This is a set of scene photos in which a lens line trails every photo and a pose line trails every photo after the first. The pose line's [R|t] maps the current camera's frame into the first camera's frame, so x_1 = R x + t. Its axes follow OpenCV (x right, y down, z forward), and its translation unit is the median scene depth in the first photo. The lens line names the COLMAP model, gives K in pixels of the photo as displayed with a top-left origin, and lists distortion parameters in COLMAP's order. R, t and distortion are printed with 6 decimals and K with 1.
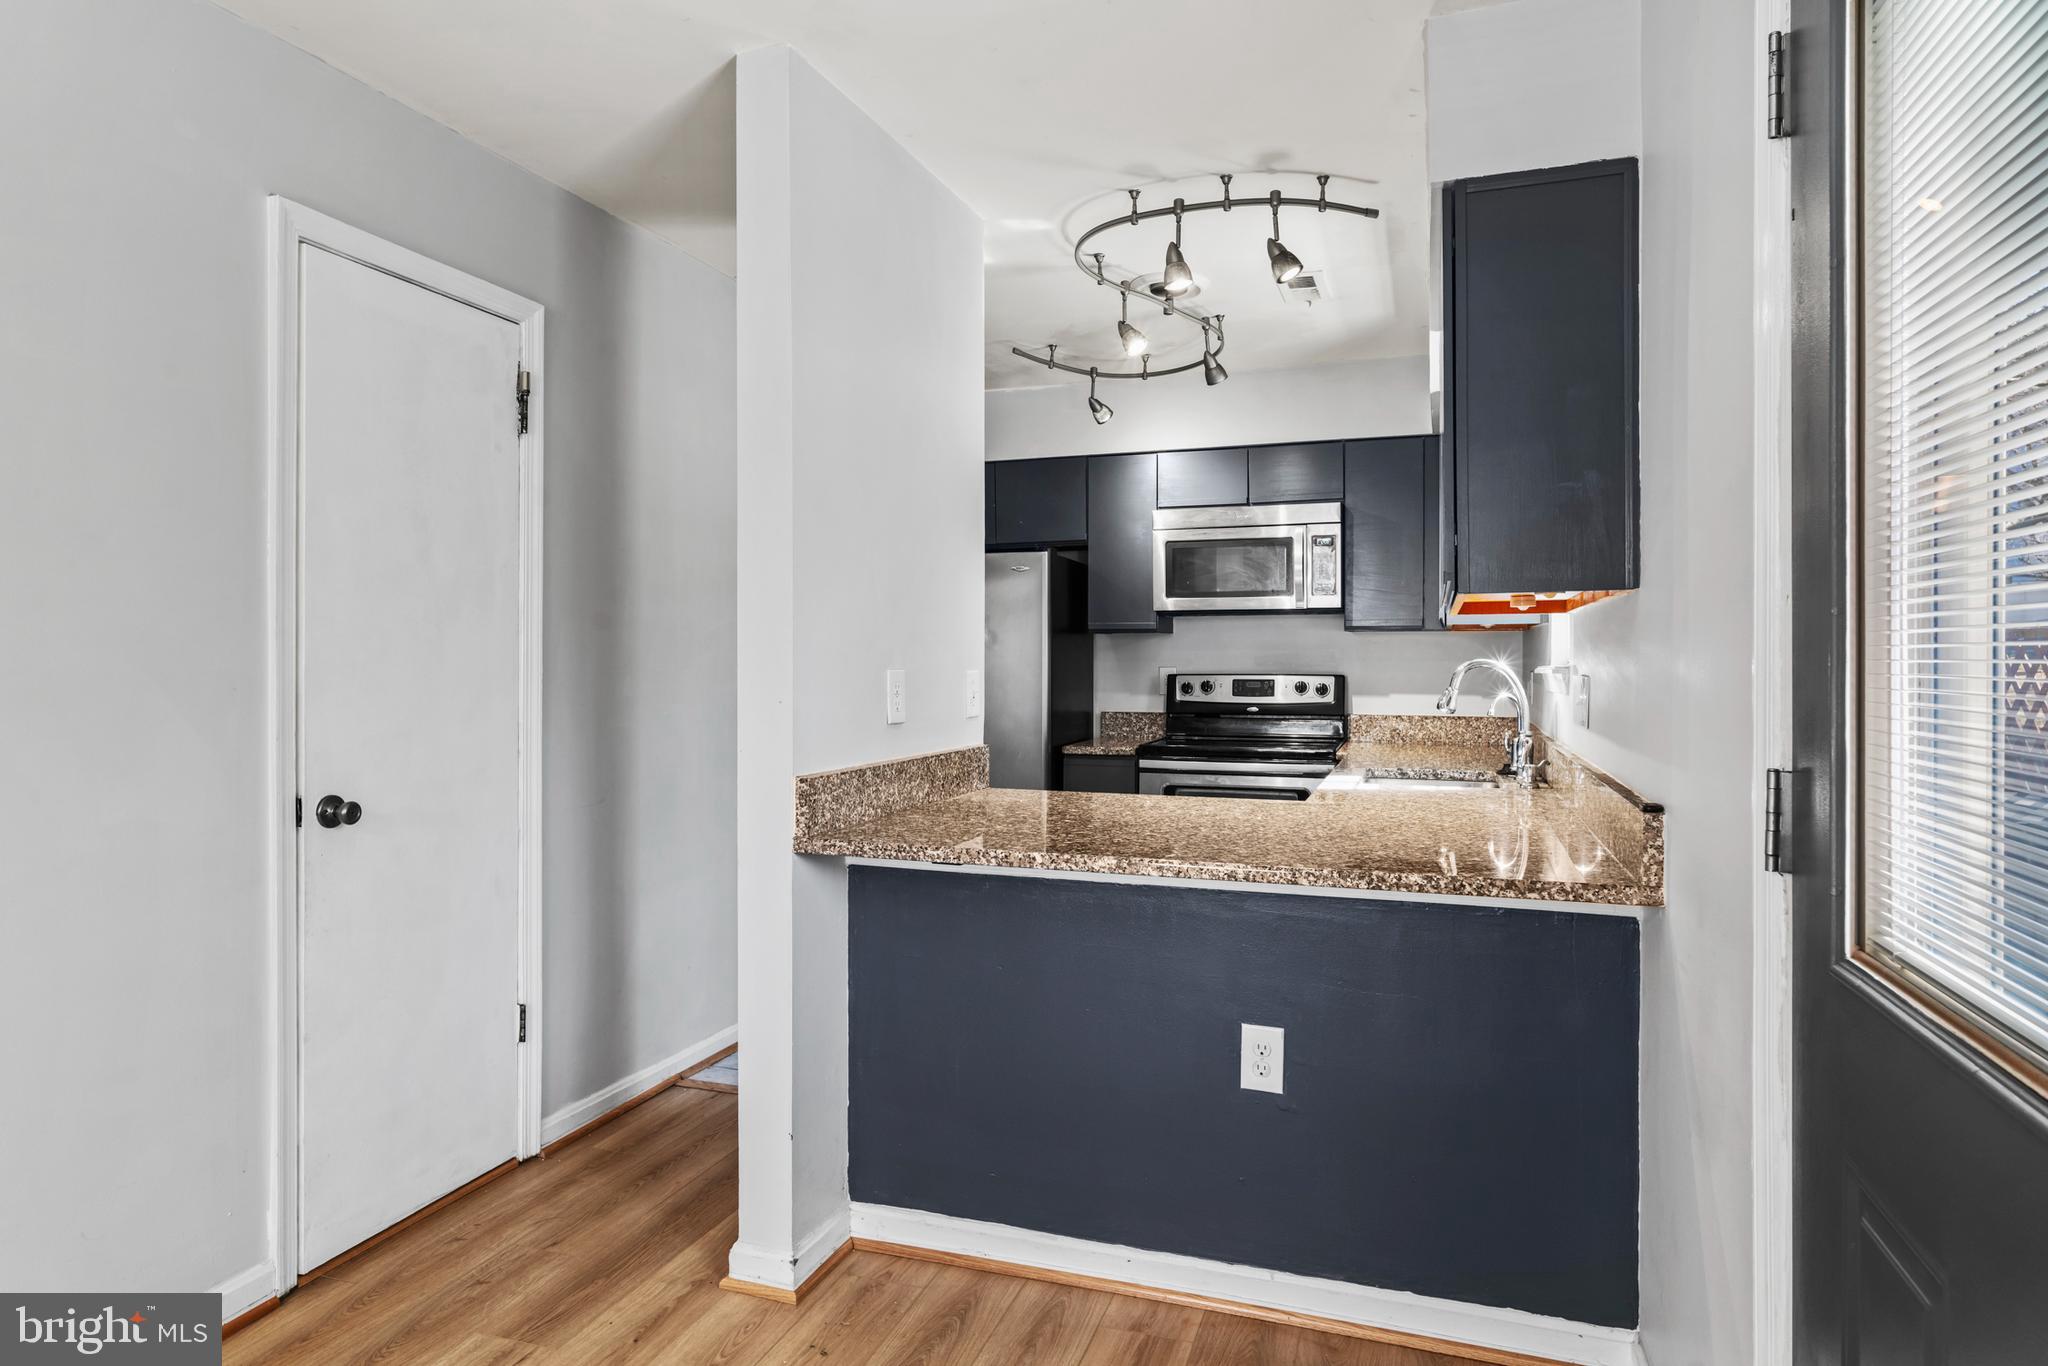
lens RADIAL K [[1209.1, 0, 1019.4], [0, 1209.1, 658.6], [0, 0, 1]] dist [-0.003939, 0.000390]
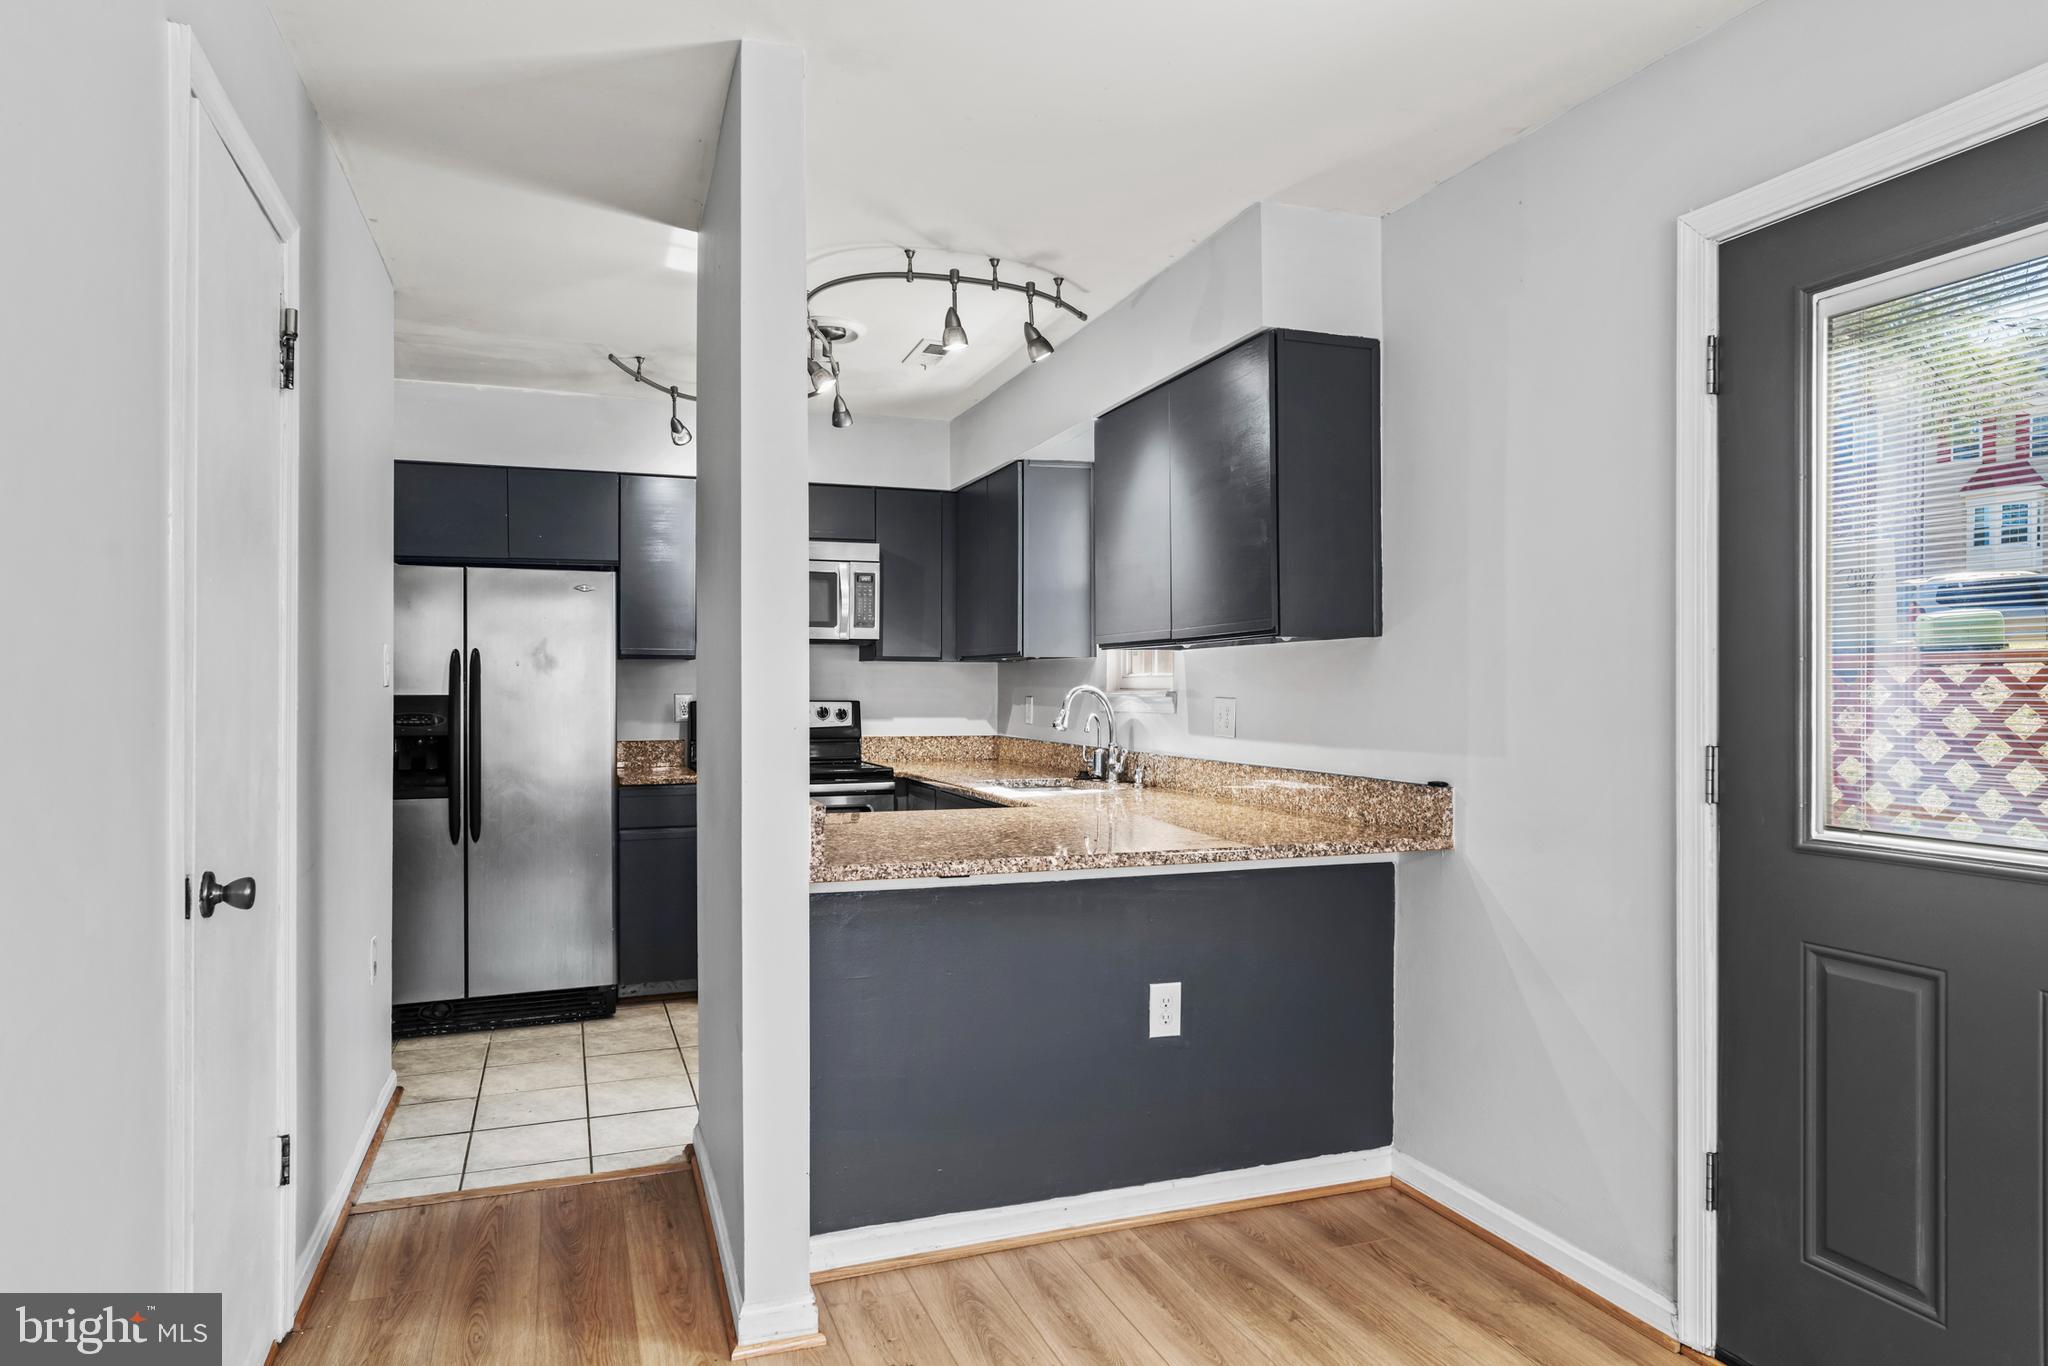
lens RADIAL K [[1202.7, 0, 1024.0], [0, 1202.7, 683.0], [0, 0, 1]] dist [-0.003536, 0.000865]
pose [[0.770183, 0.002802, 0.637816, -0.329764], [-0.000621, 0.999993, -0.003643, 0.001530], [-0.637822, 0.002410, 0.770180, 0.071275]]
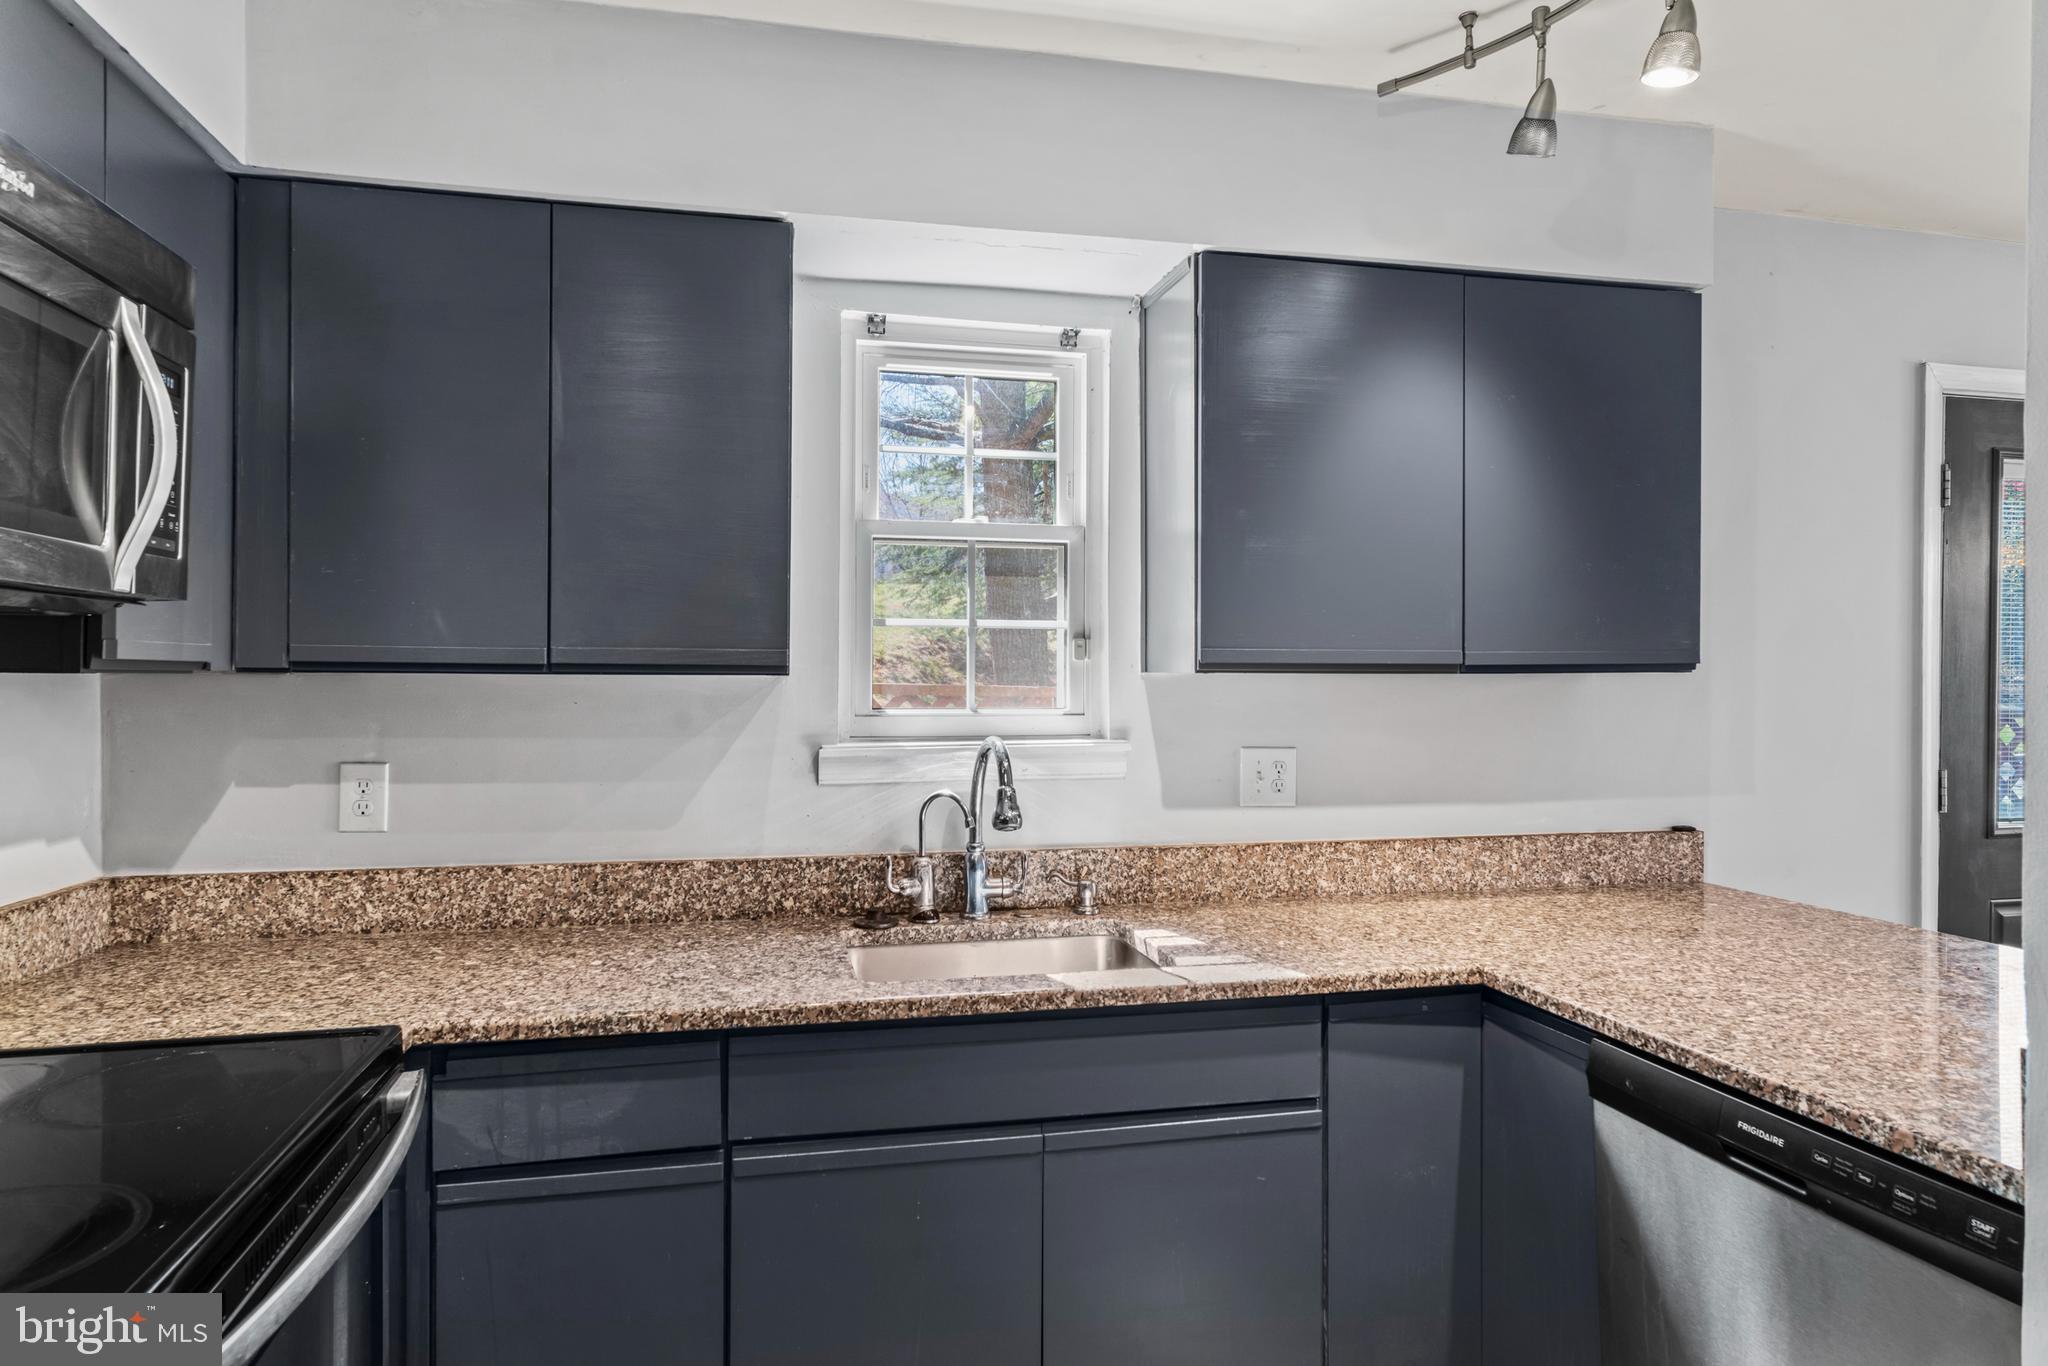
lens RADIAL K [[1202.7, 0, 1024.0], [0, 1202.7, 683.0], [0, 0, 1]] dist [-0.003536, 0.000865]
pose [[-0.523507, -0.005165, 0.852006, -0.114488], [-0.002024, 0.999986, 0.004819, -0.022524], [-0.852019, 0.000798, -0.523510, 0.972286]]
